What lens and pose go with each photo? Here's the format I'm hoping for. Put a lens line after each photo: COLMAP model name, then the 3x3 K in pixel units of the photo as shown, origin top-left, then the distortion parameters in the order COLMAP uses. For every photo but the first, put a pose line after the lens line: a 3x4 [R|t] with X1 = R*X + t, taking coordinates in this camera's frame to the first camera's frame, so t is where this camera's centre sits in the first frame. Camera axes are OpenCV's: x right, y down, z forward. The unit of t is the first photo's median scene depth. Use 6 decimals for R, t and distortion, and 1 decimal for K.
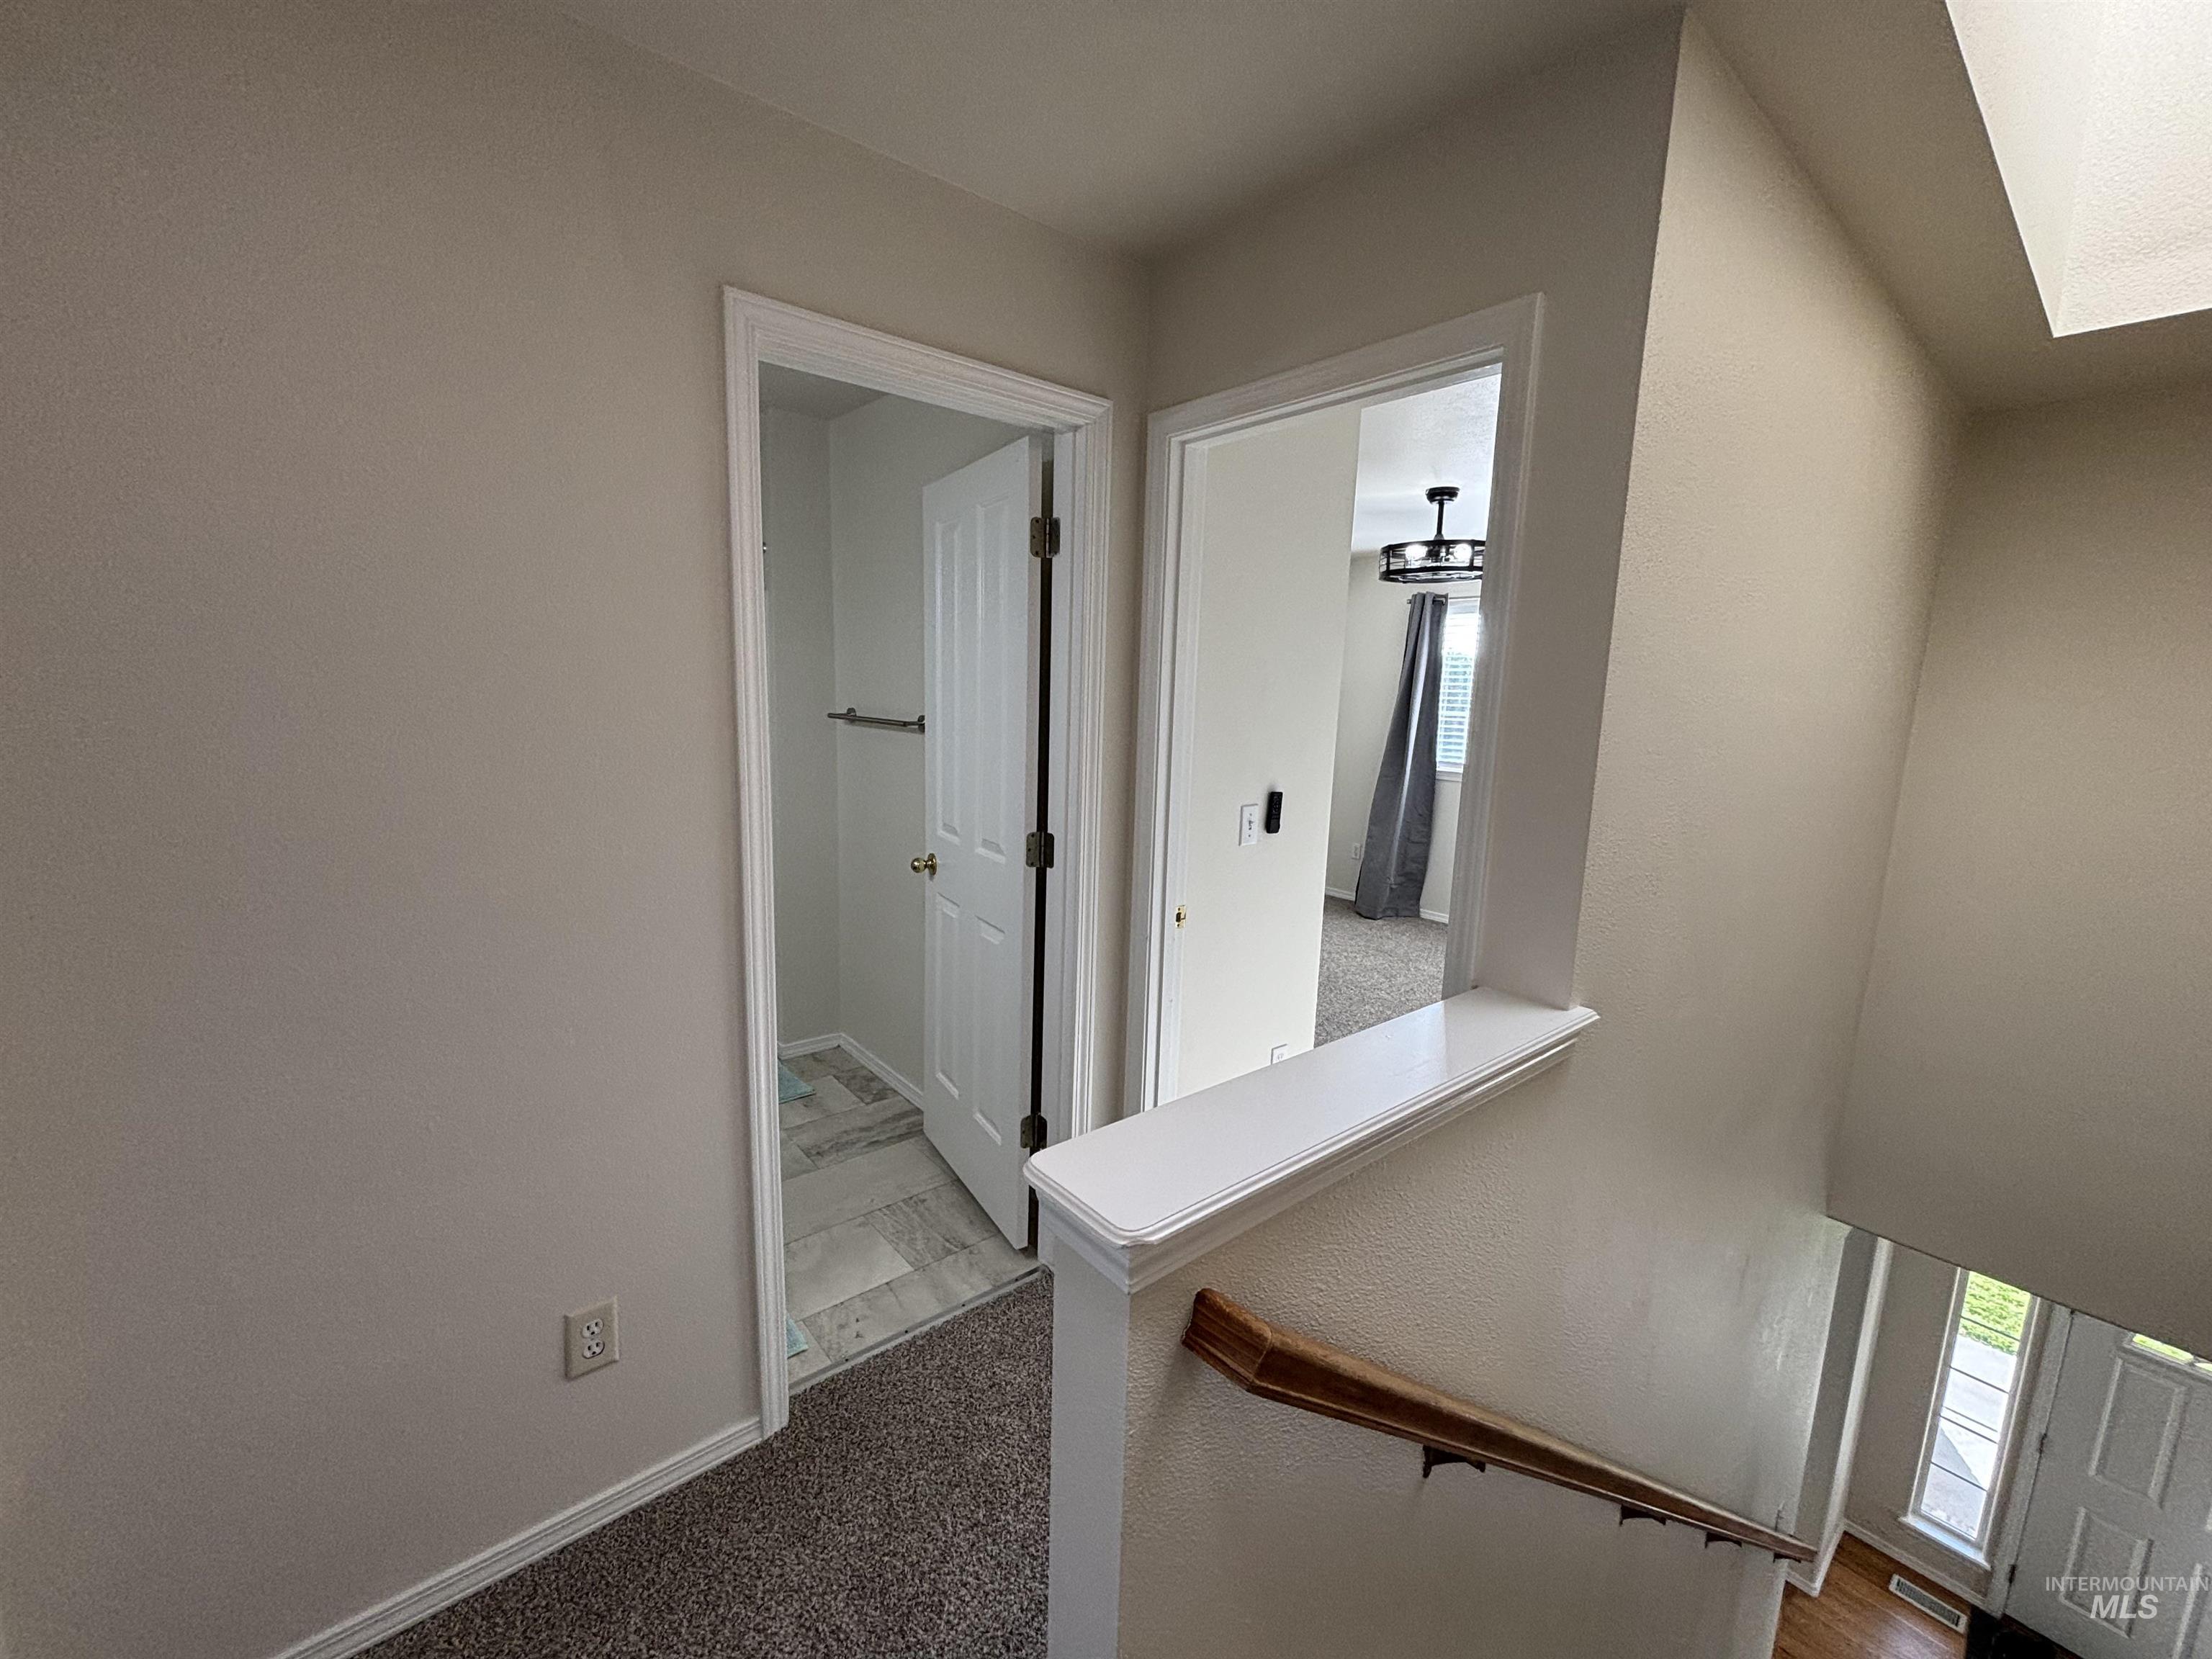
lens RADIAL K [[890.1, 0, 1112.2], [0, 890.1, 836.9], [0, 0, 1]] dist [0.000047, 0.001411]
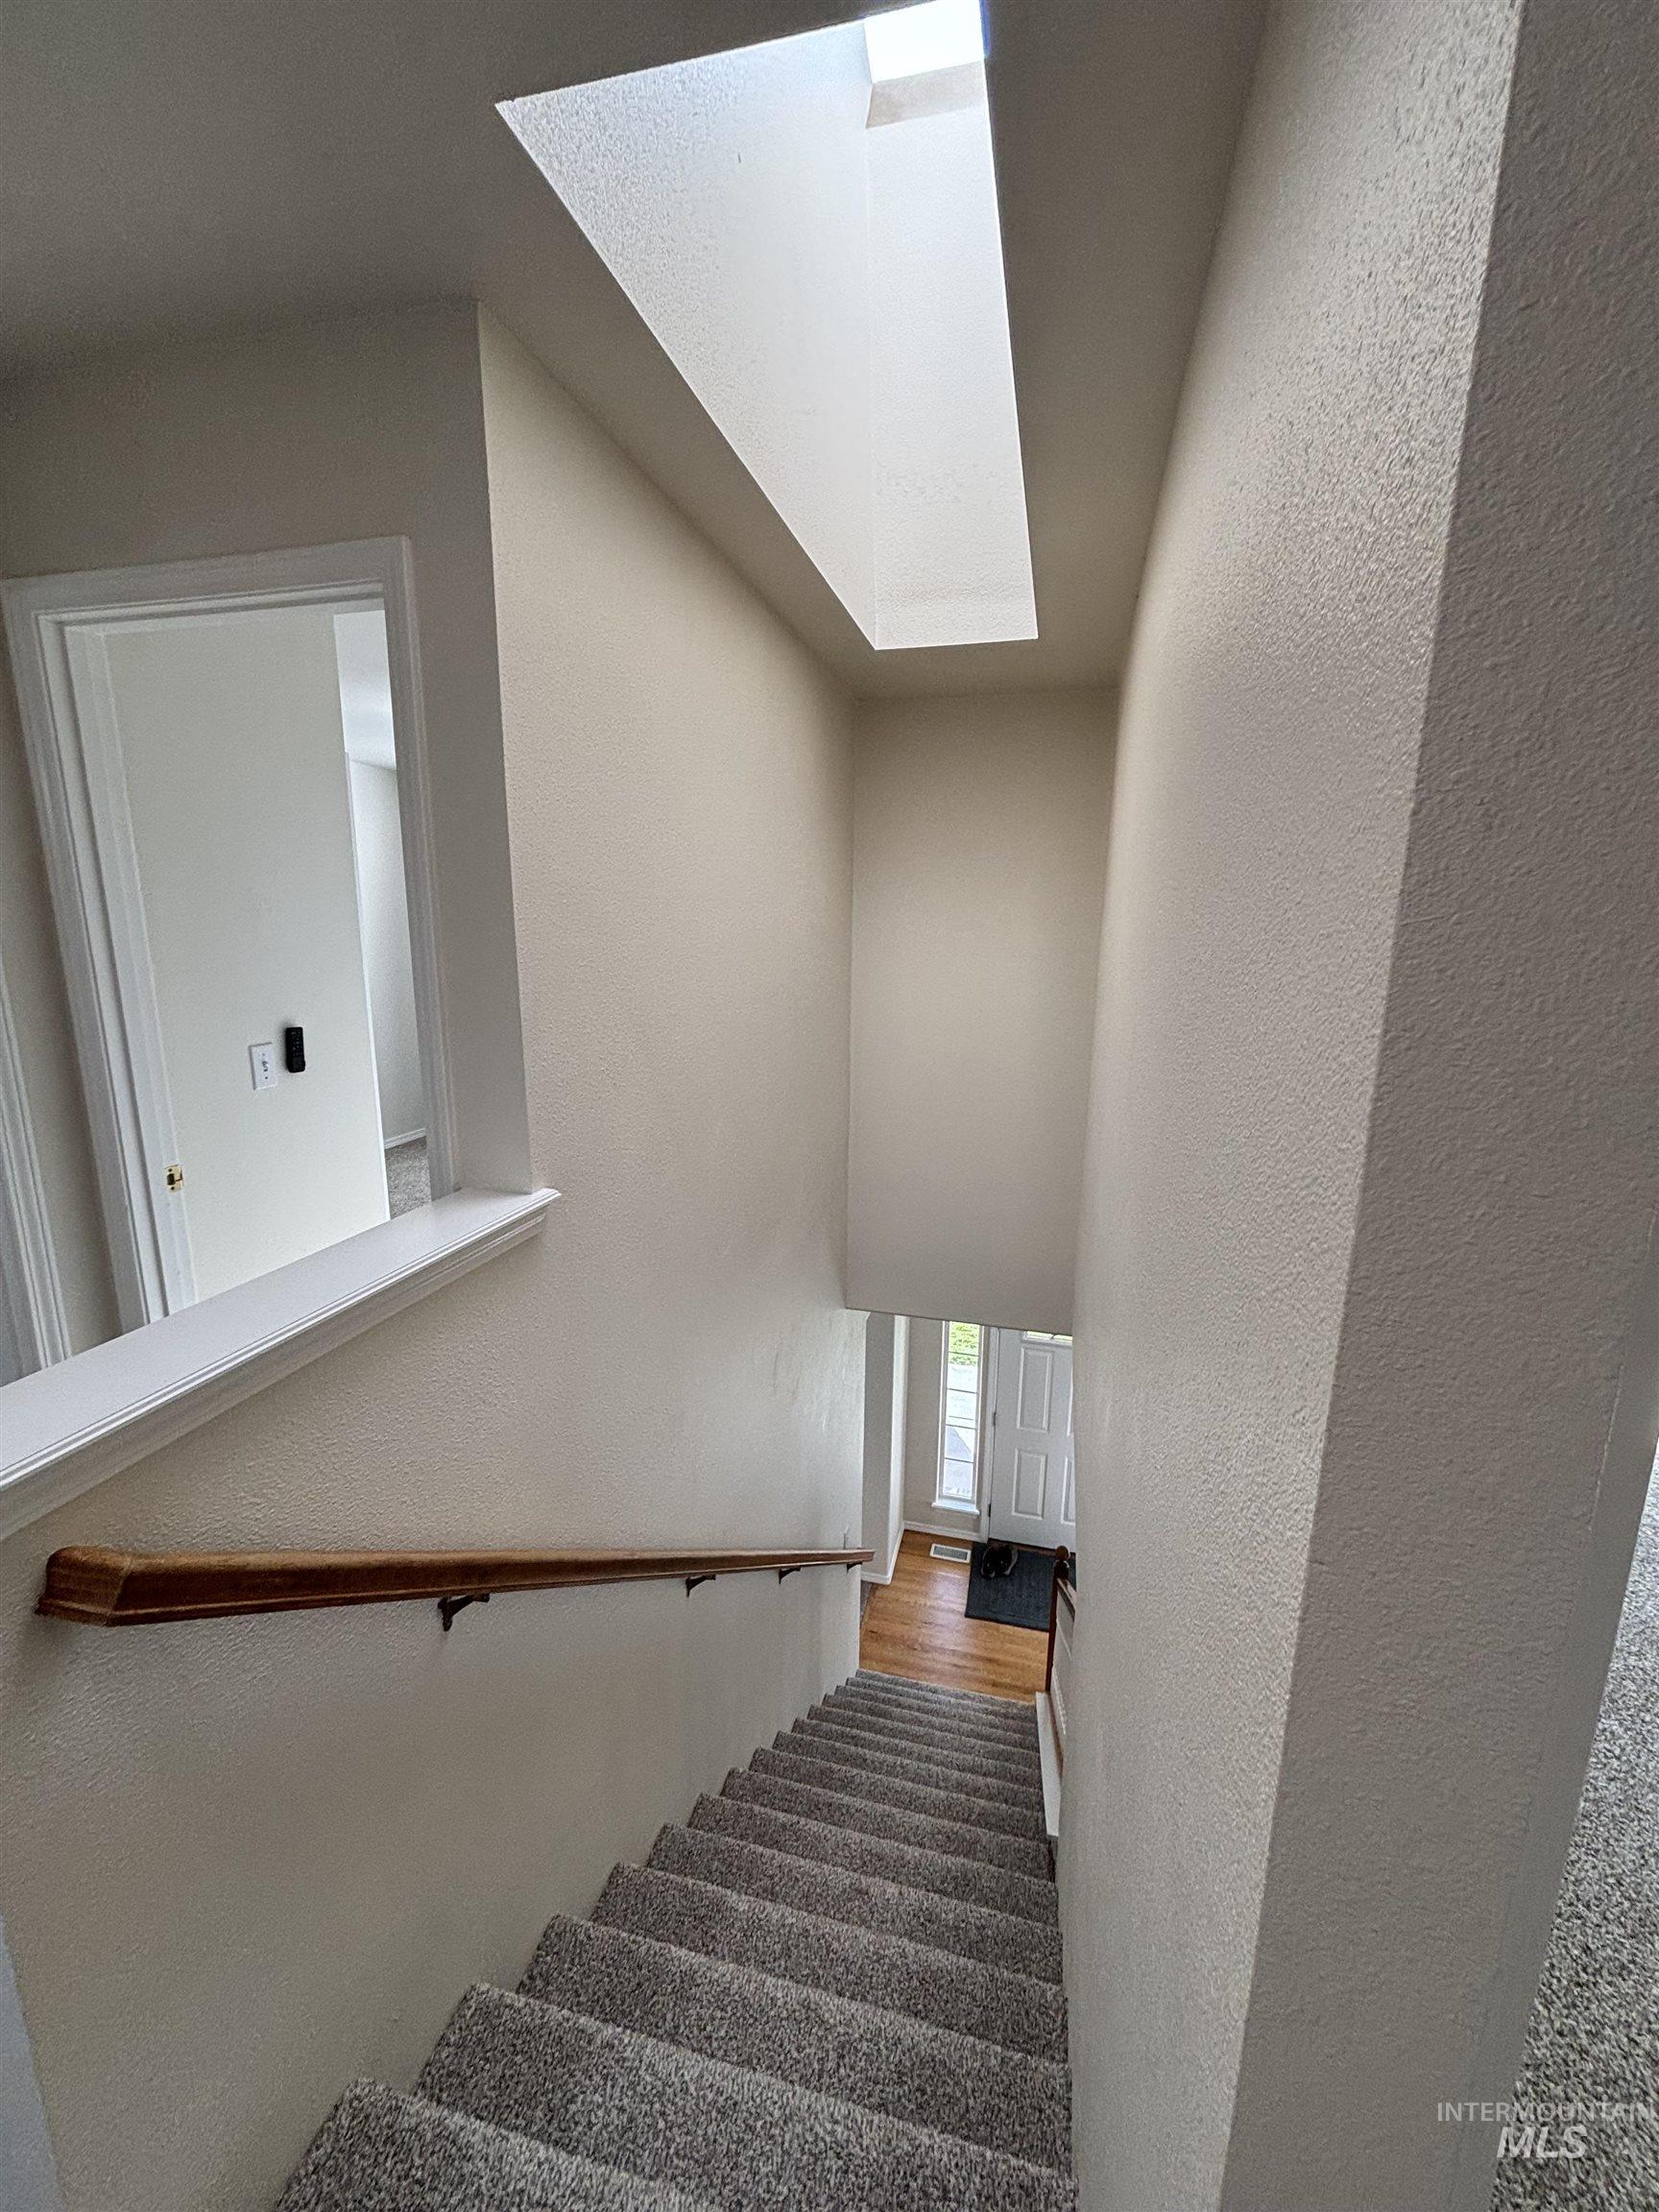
lens RADIAL K [[890.1, 0, 830.5], [0, 890.1, 1111.1], [0, 0, 1]] dist [0.000047, 0.001411]
pose [[0.811495, -0.144091, 0.566316, 0.100183], [0.111669, 0.989501, 0.091750, 0.013534], [-0.573590, -0.011215, 0.819066, -0.088571]]
